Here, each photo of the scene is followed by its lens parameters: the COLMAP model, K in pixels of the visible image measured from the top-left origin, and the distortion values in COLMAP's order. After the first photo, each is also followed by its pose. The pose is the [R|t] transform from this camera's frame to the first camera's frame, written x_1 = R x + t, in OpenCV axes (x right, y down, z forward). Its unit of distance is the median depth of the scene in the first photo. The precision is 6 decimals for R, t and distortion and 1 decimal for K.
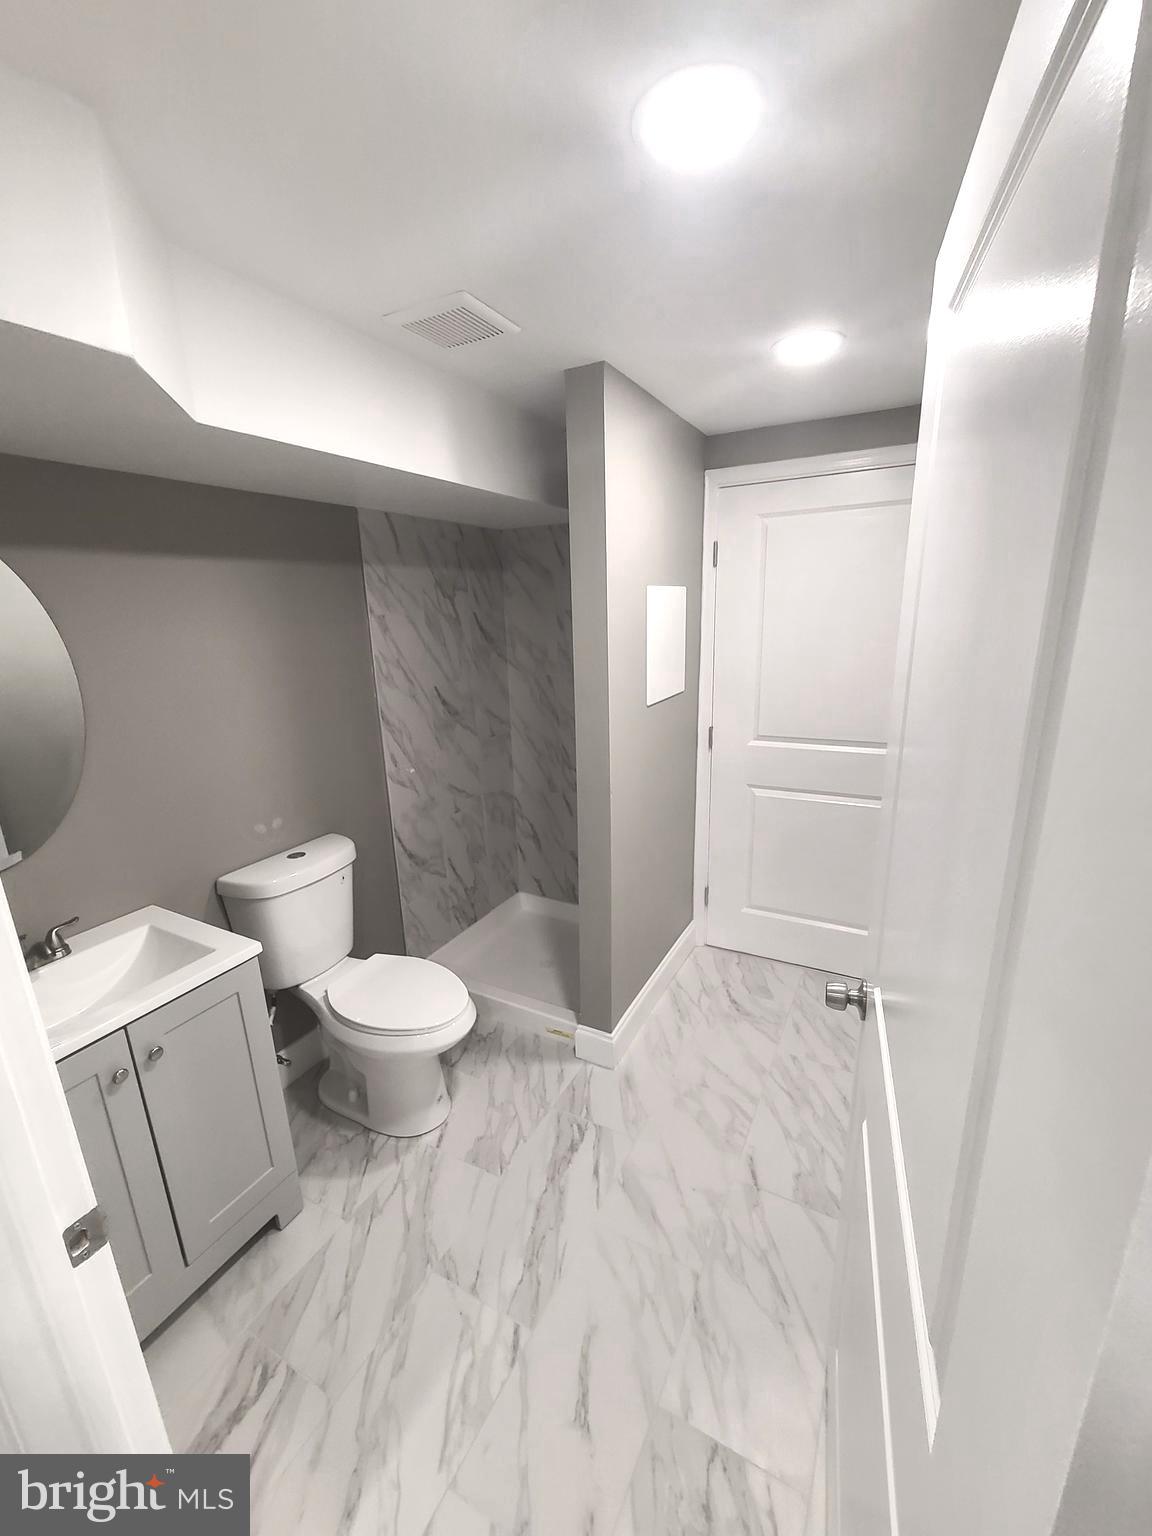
lens RADIAL K [[625.8, 0, 574.4], [0, 625.8, 772.2], [0, 0, 1]] dist [-0.000893, -0.000449]
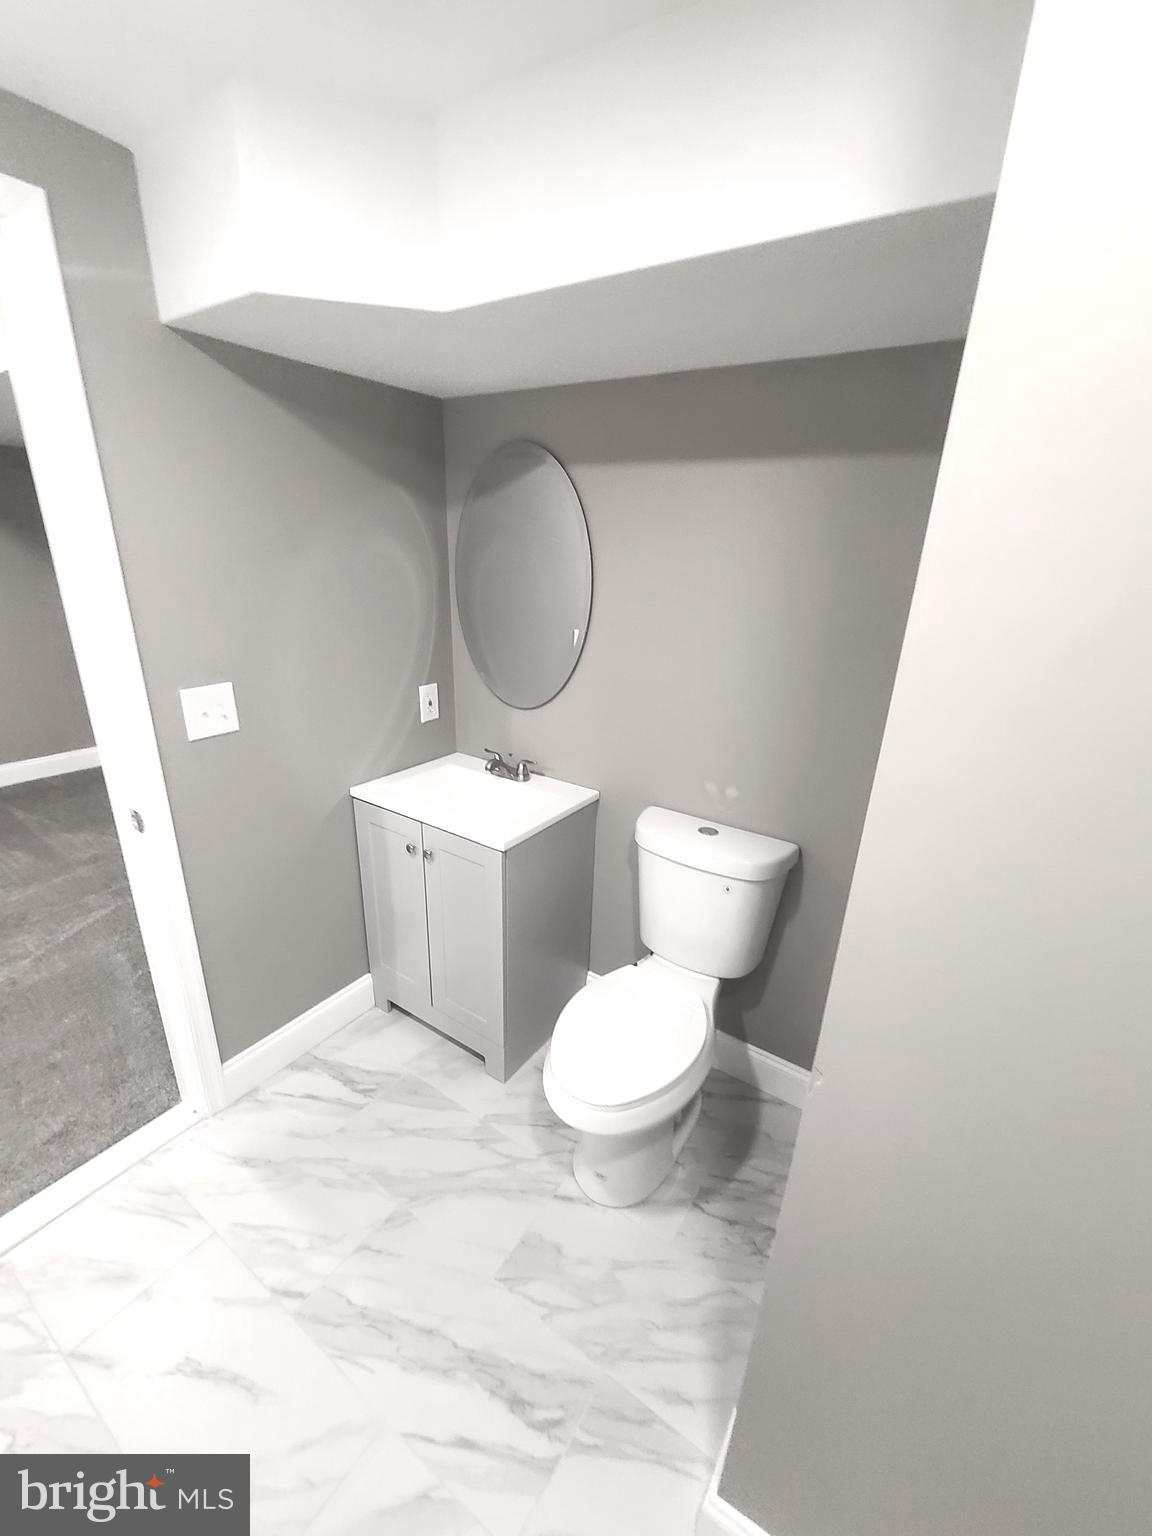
lens RADIAL K [[625.8, 0, 572.9], [0, 625.8, 770.3], [0, 0, 1]] dist [-0.000893, -0.000449]
pose [[-0.093538, 0.364391, -0.926537, 0.374432], [-0.283160, 0.882449, 0.375638, -0.238205], [0.954500, 0.297494, 0.020638, 0.922102]]
